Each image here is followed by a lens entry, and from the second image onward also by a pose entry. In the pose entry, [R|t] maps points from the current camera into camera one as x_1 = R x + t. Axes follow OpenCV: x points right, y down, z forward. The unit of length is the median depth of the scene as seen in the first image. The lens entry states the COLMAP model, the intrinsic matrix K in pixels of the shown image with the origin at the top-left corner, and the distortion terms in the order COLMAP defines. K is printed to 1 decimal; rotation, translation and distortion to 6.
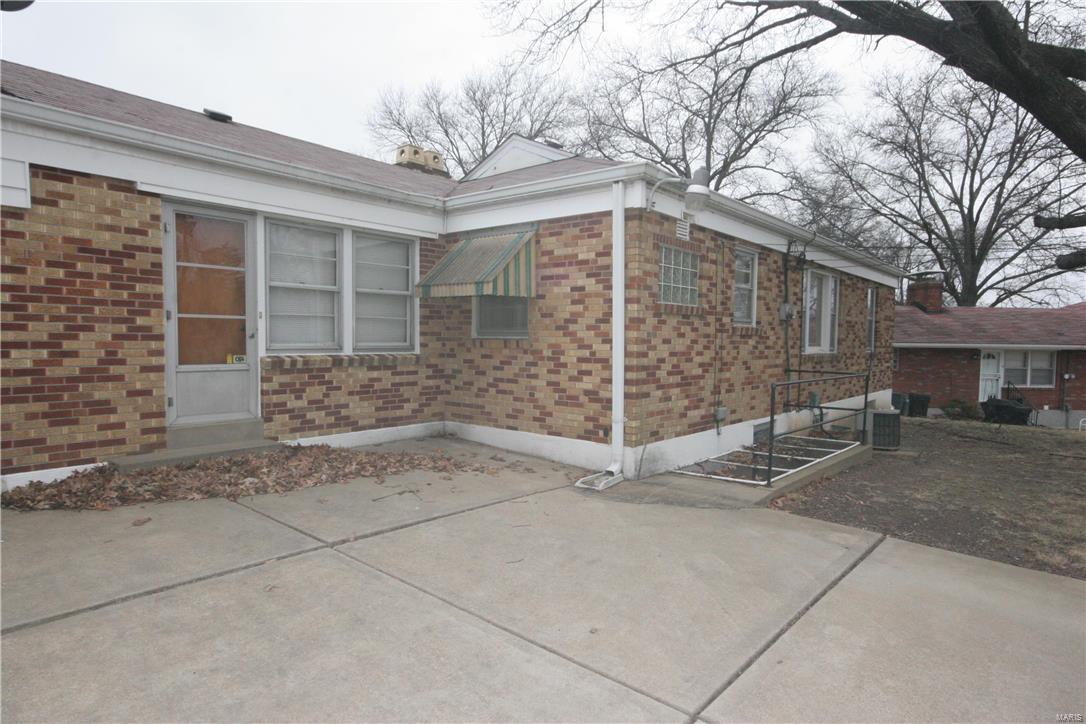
lens RADIAL K [[622.9, 0, 542.6], [0, 622.9, 367.3], [0, 0, 1]] dist [0.006320, 0.005837]
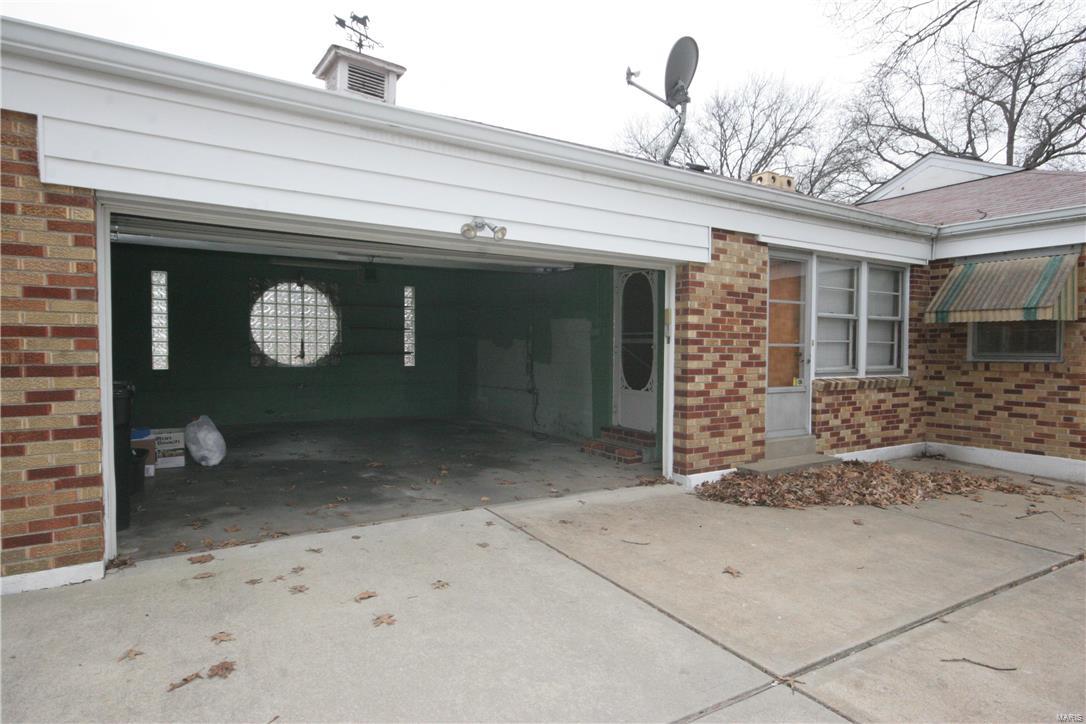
lens RADIAL K [[622.9, 0, 543.2], [0, 622.9, 366.4], [0, 0, 1]] dist [0.006320, 0.005837]
pose [[0.954651, 0.001217, -0.297724, -0.551733], [-0.008317, 0.999710, -0.022584, -0.011039], [0.297611, 0.024036, 0.954385, -0.205667]]
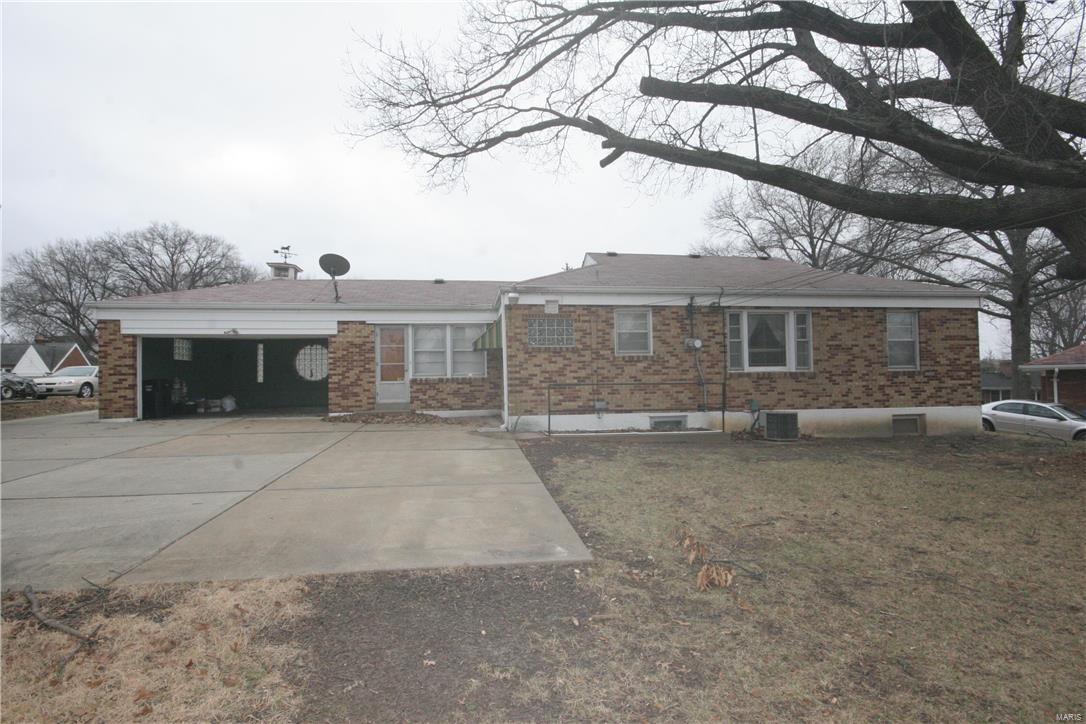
lens RADIAL K [[501.8, 0, 540.6], [0, 501.8, 365.7], [0, 0, 1]] dist [-0.004243, -0.001253]
pose [[0.749348, -0.045223, -0.660631, 1.279146], [-0.006870, 0.997081, -0.076046, 0.081856], [0.662141, 0.061523, 0.746850, -0.199771]]
